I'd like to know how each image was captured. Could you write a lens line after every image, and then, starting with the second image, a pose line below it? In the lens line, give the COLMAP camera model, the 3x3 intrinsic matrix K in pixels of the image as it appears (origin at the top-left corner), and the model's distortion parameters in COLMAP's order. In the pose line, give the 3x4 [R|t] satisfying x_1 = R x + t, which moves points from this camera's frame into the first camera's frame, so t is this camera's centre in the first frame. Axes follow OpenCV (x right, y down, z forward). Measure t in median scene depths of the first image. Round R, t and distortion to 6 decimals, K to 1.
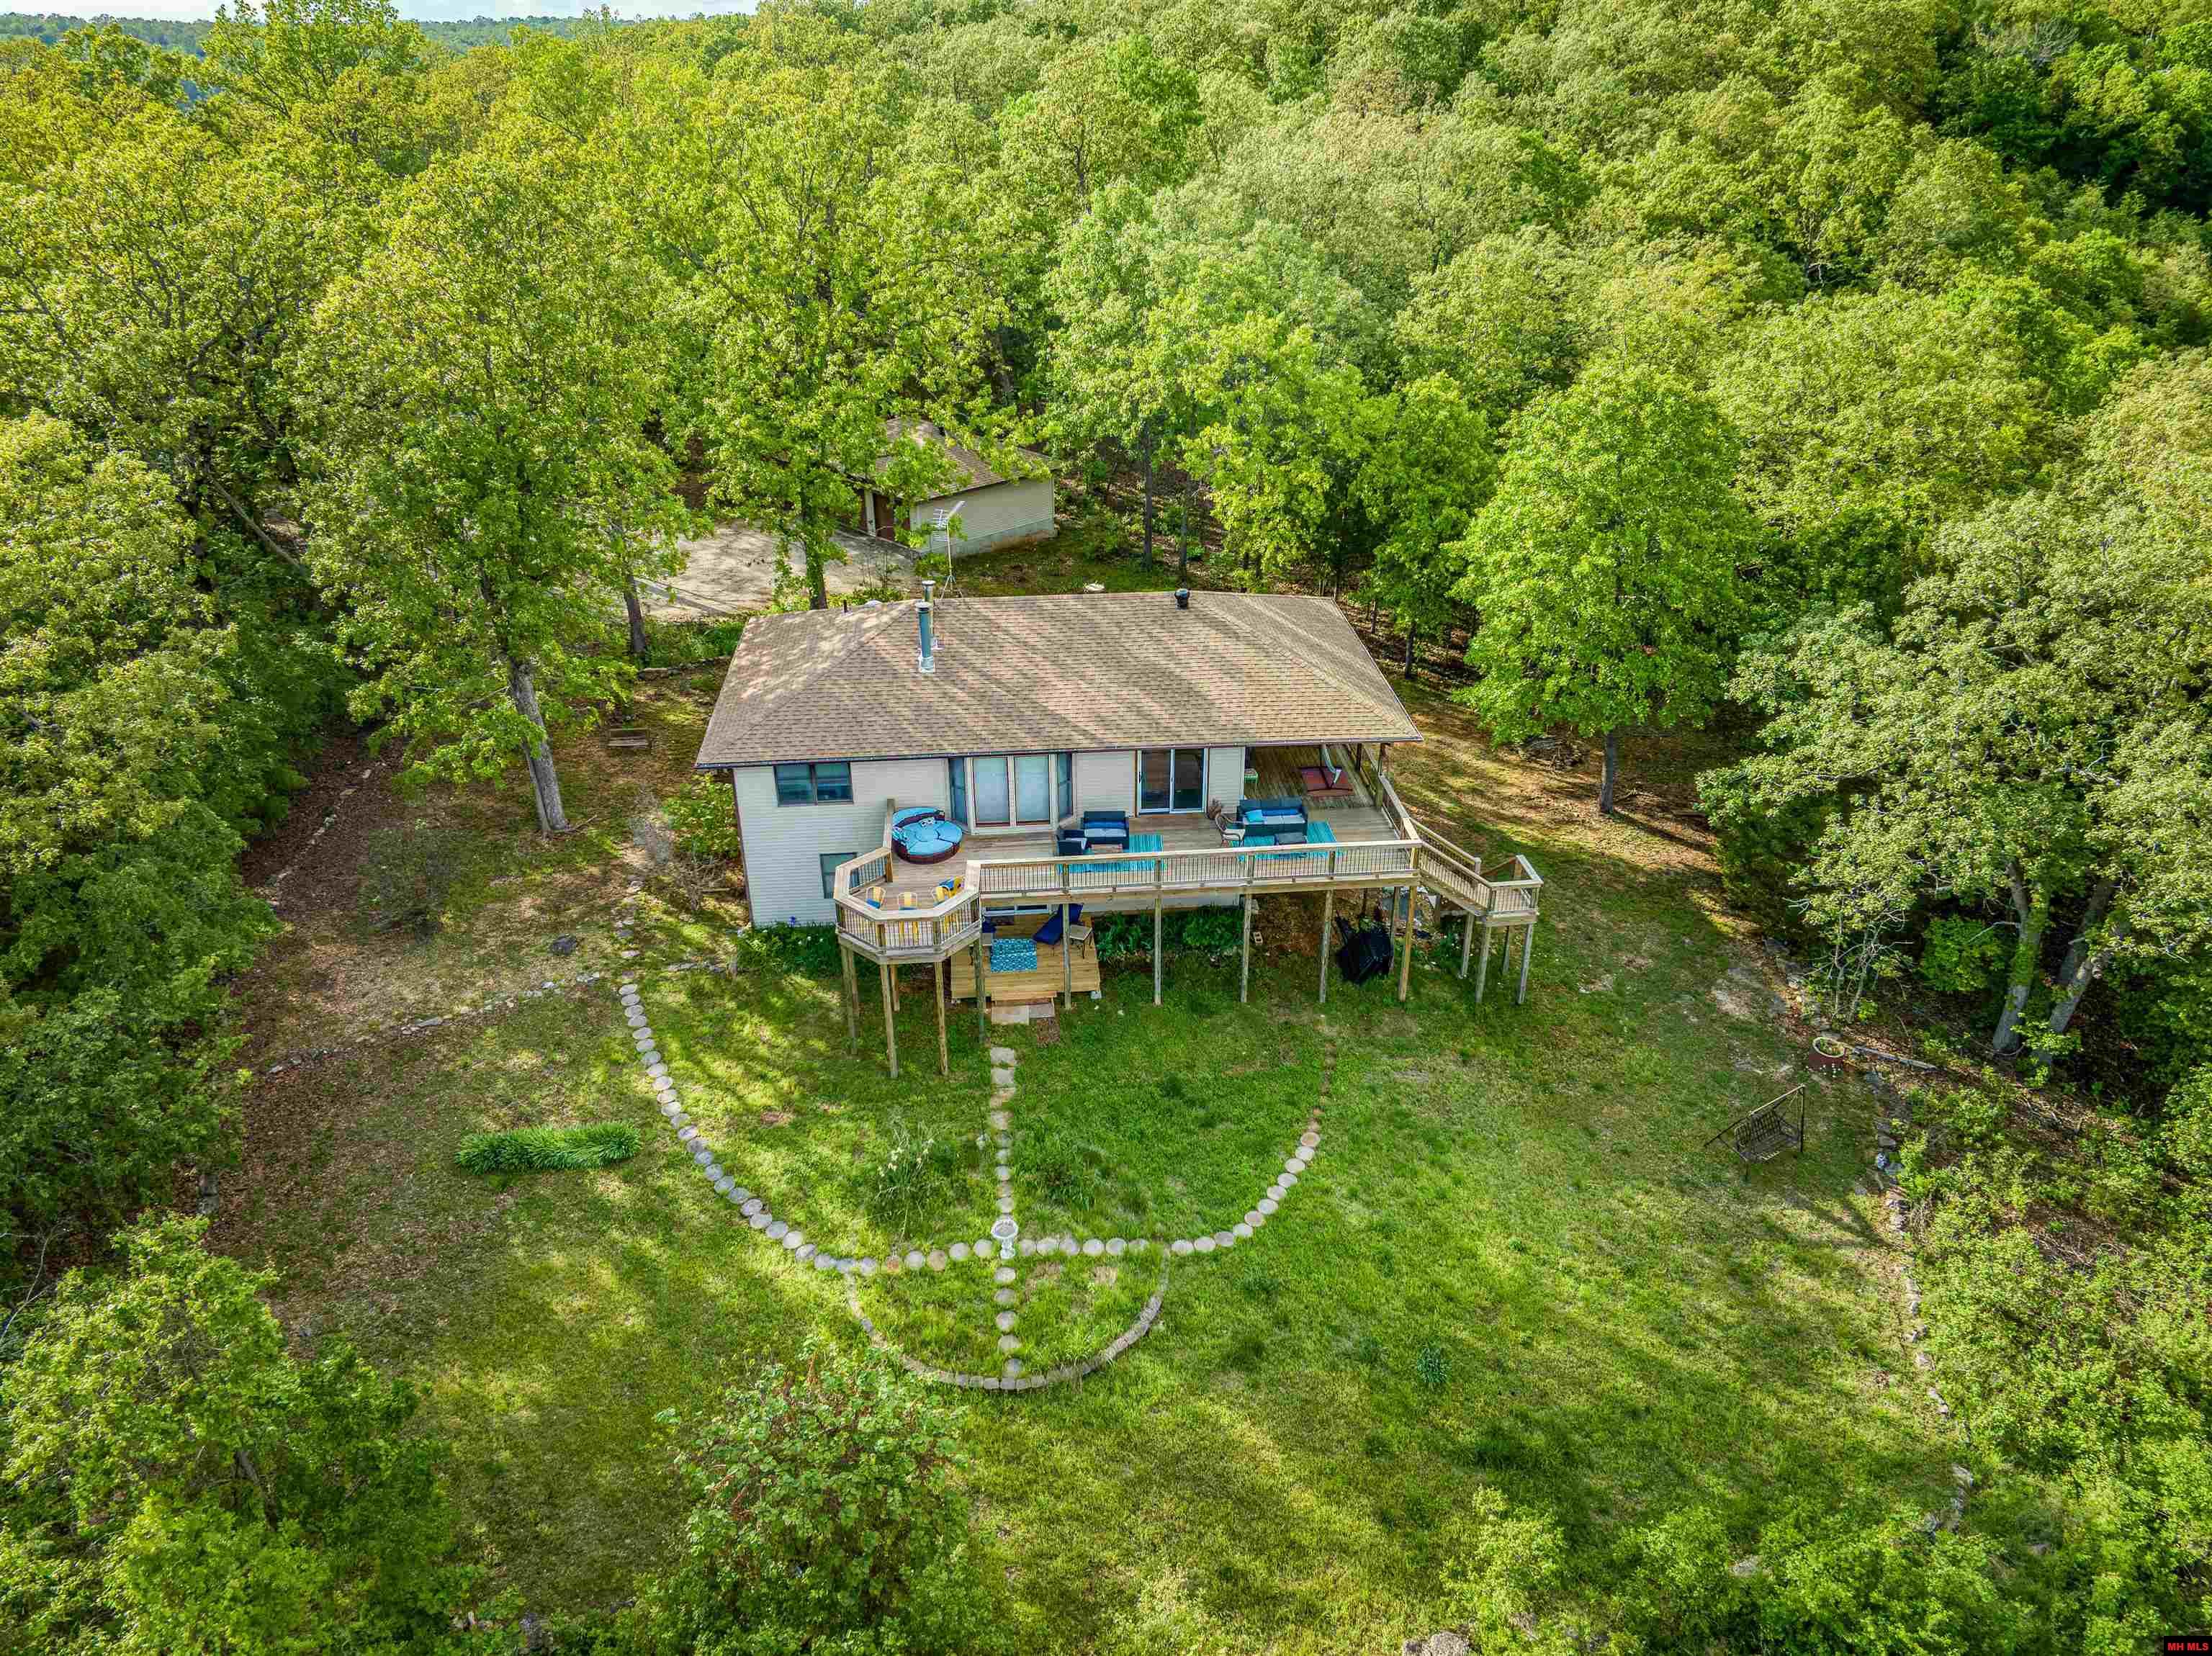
lens RADIAL K [[1471.3, 0, 1106.0], [0, 1471.3, 828.0], [0, 0, 1]] dist [0.024731, -0.021210]
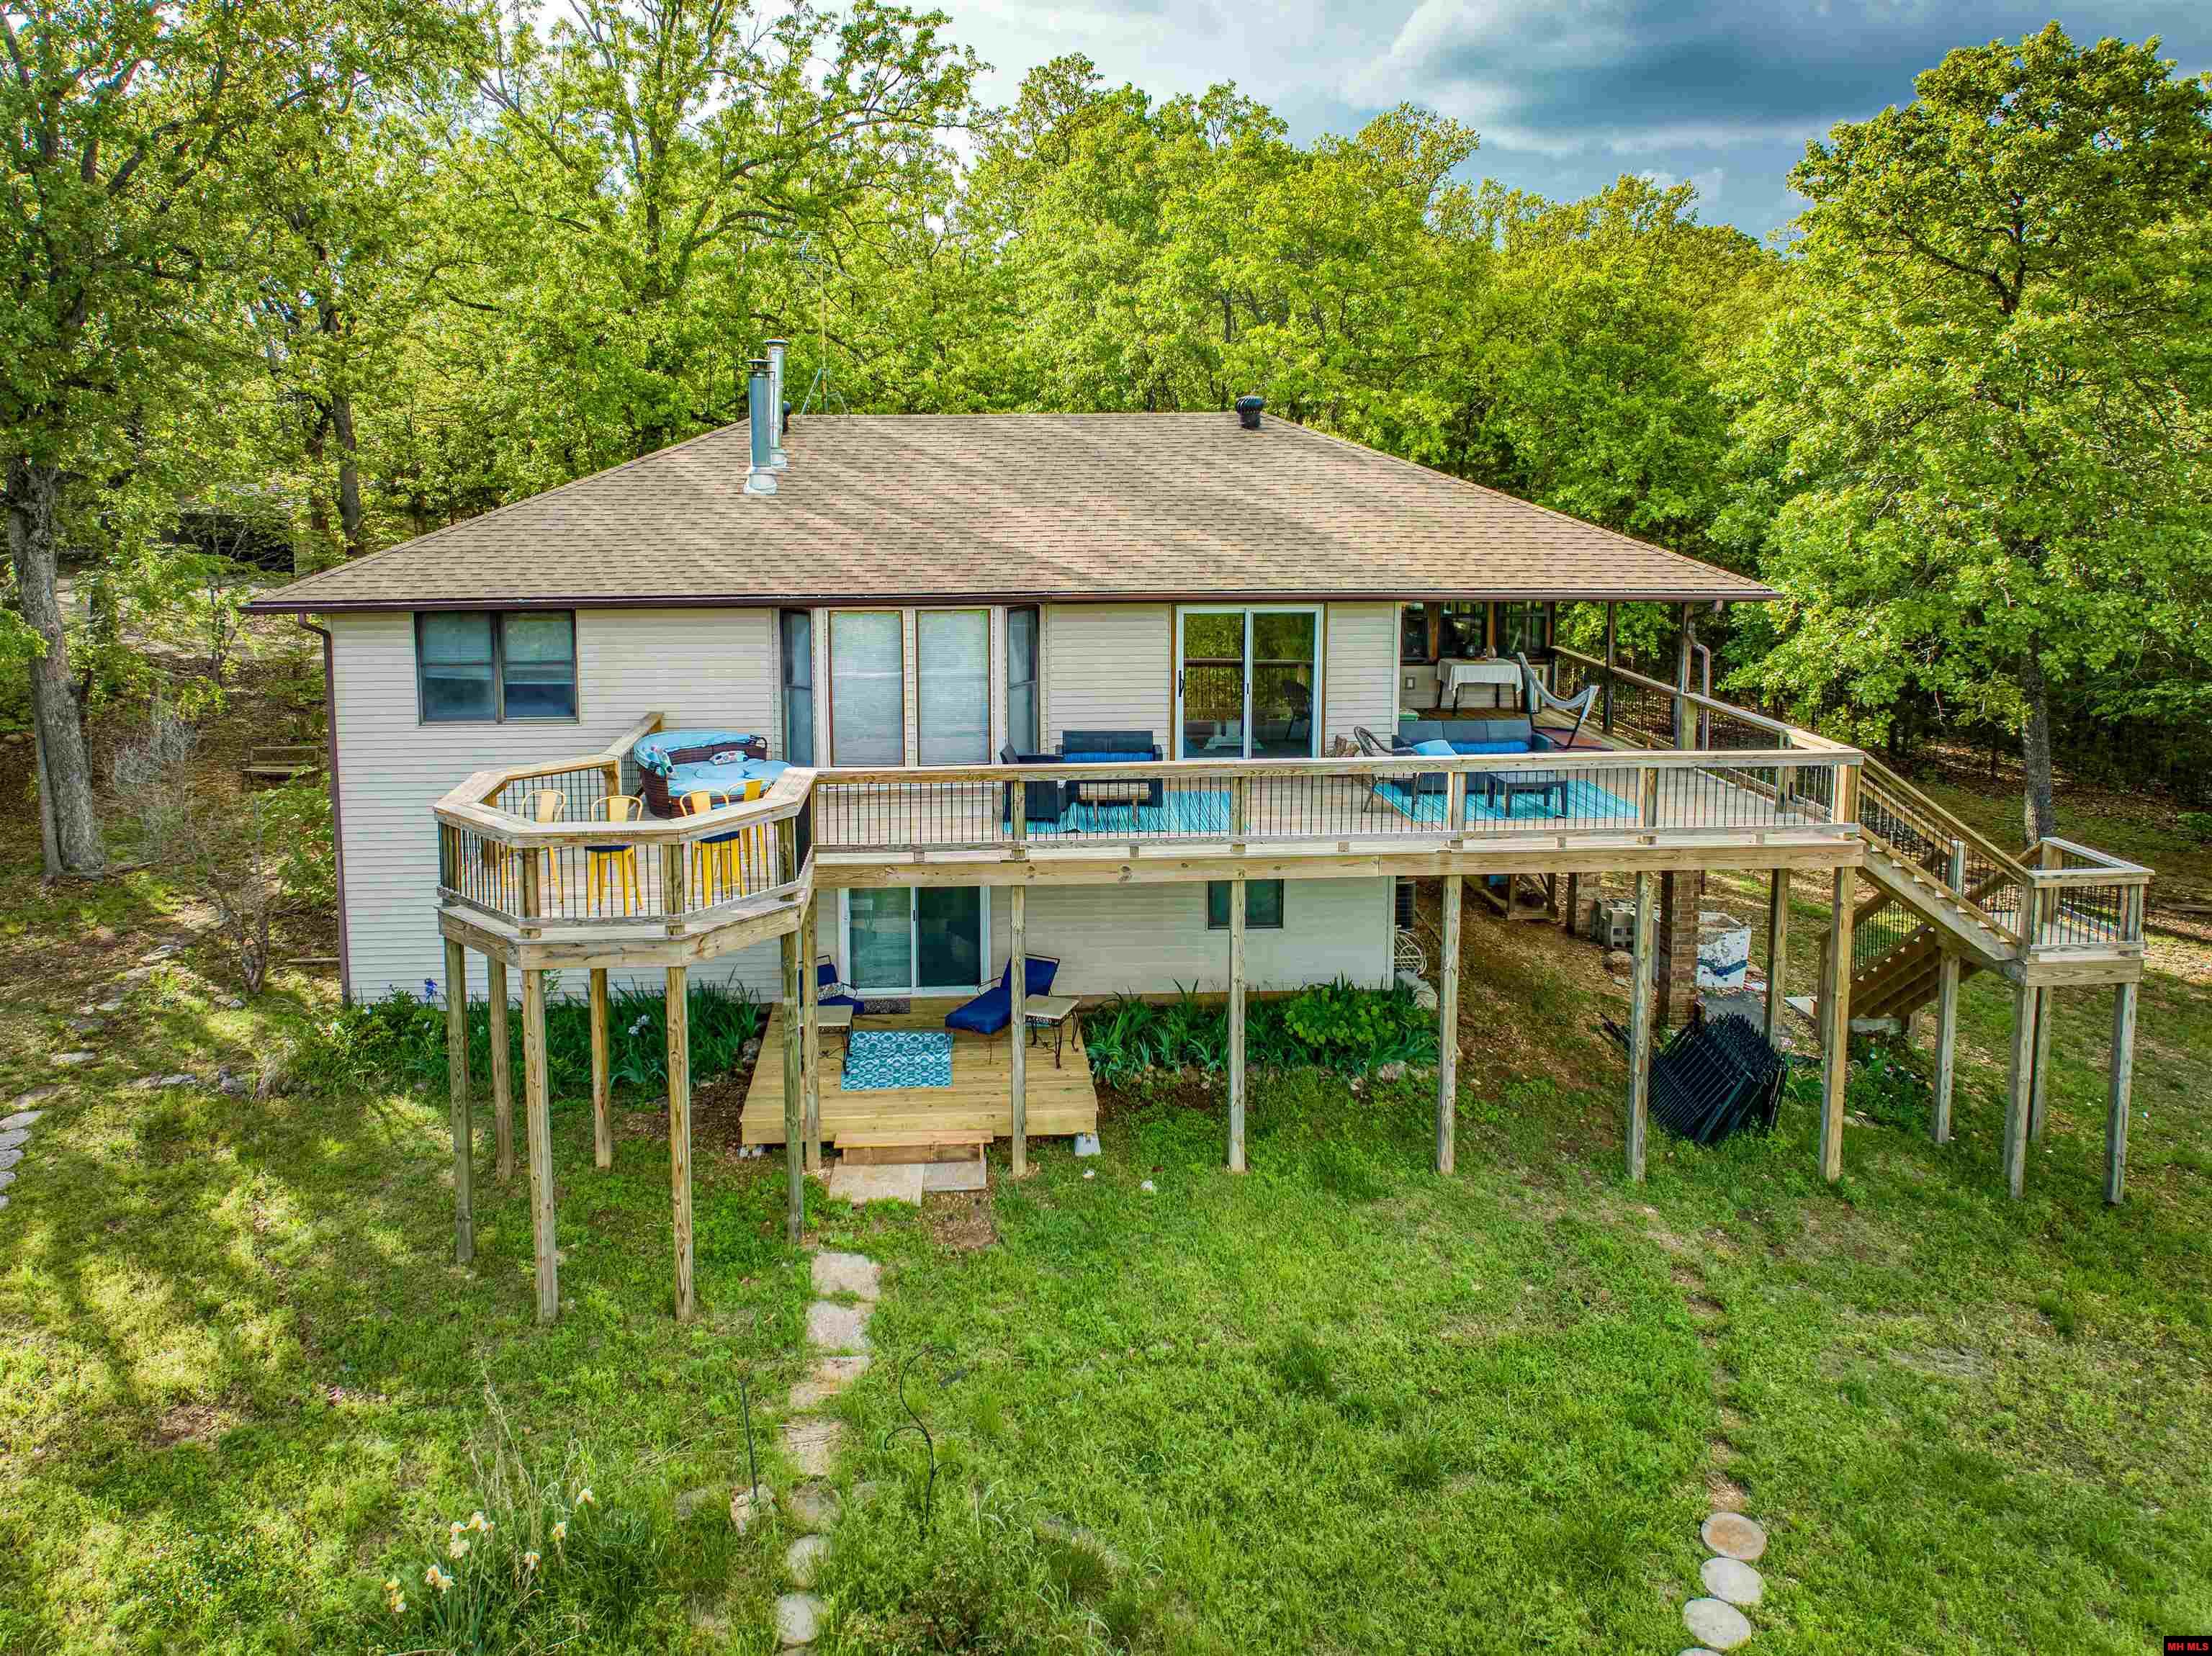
lens RADIAL K [[1531.2, 0, 1020.9], [0, 1531.2, 638.6], [0, 0, 1]] dist [0.003489, -0.000334]
pose [[0.999032, 0.003786, -0.043820, -0.007266], [-0.019774, 0.928592, -0.370576, 0.141943], [0.039288, 0.371084, 0.927768, 0.547921]]
